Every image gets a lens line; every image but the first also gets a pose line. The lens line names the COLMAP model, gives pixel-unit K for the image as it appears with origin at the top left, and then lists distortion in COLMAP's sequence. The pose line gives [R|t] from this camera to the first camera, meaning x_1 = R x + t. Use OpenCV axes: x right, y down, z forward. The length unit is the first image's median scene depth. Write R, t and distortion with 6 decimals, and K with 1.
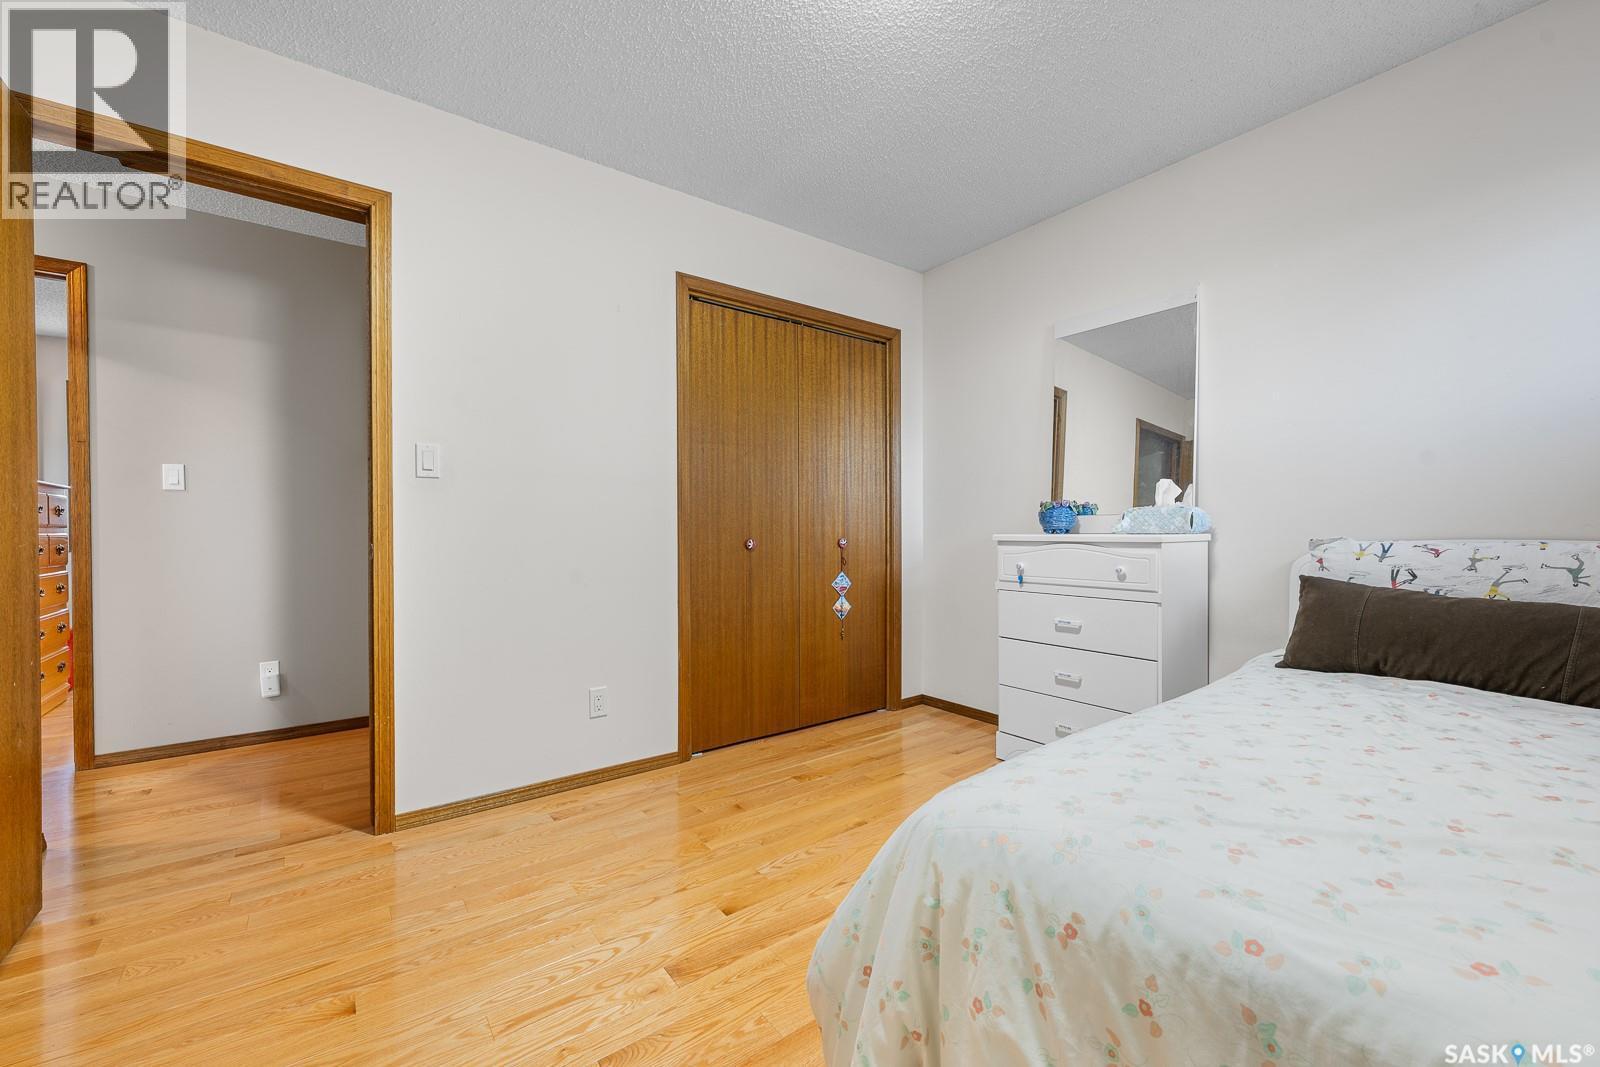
lens RADIAL K [[649.0, 0, 807.4], [0, 649.0, 535.3], [0, 0, 1]] dist [0.002546, 0.000418]
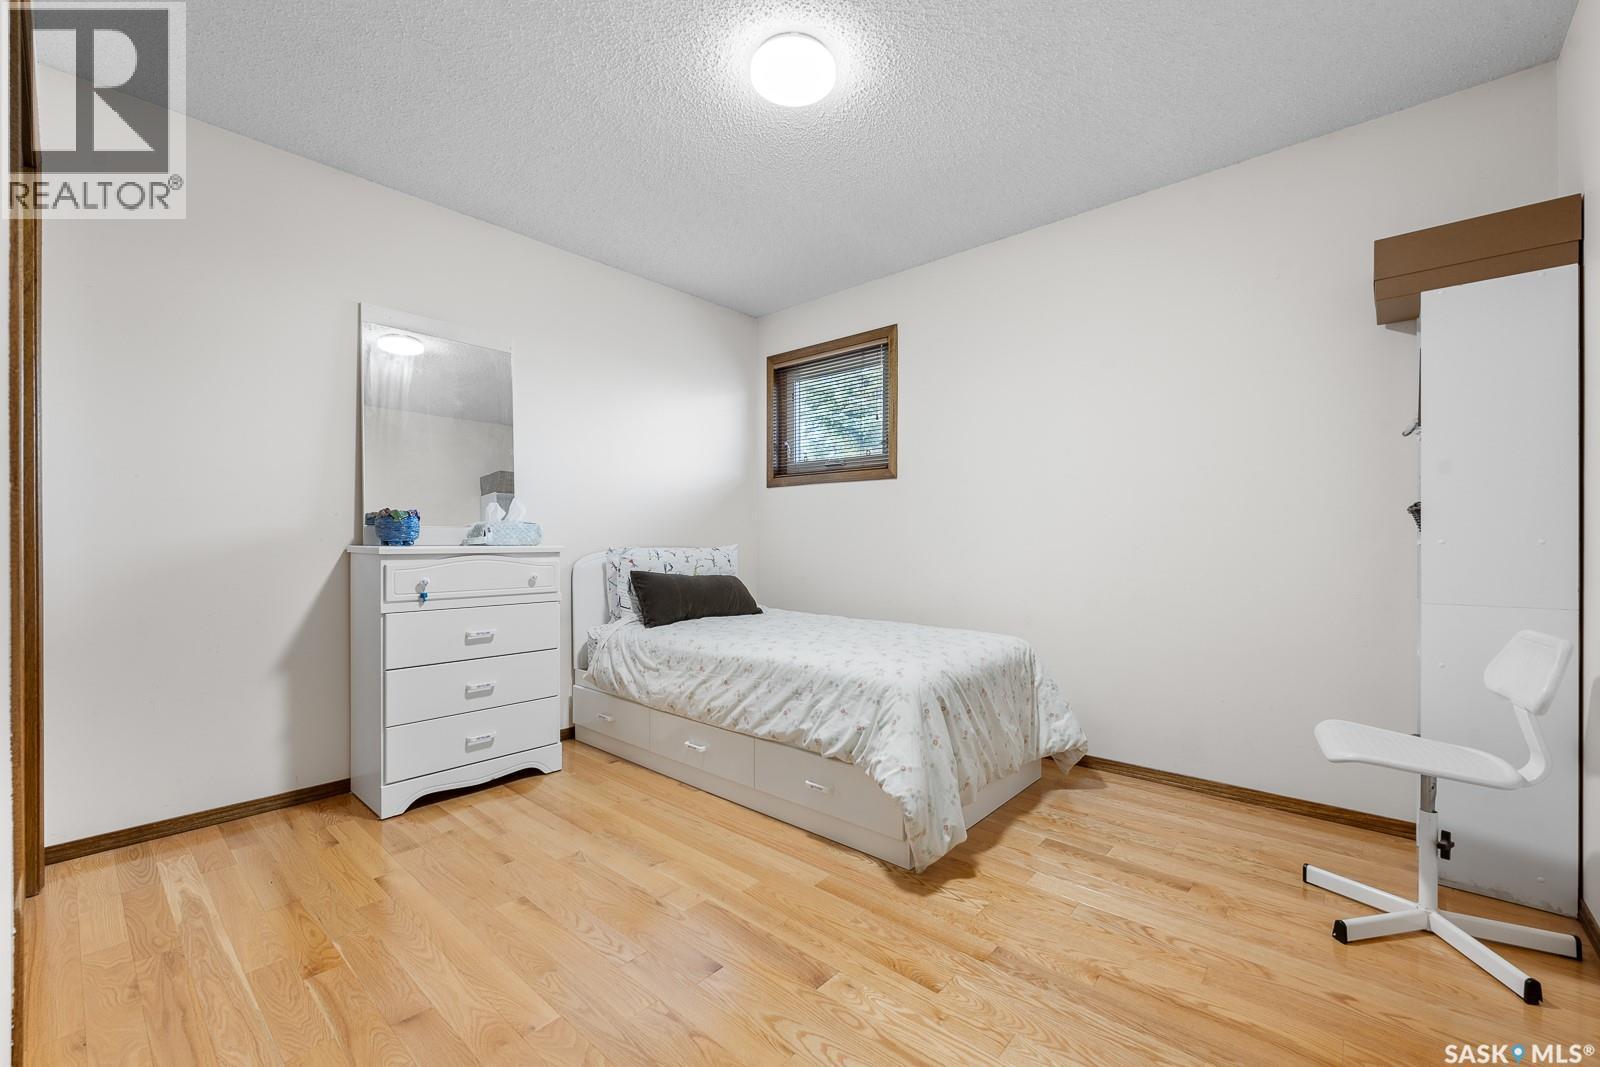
lens RADIAL K [[649.0, 0, 807.1], [0, 649.0, 540.4], [0, 0, 1]] dist [0.002546, 0.000418]
pose [[-0.209353, 0.006045, 0.977821, -0.780783], [0.006934, 0.999965, -0.004697, -0.002162], [-0.977816, 0.005797, -0.209388, 0.807055]]
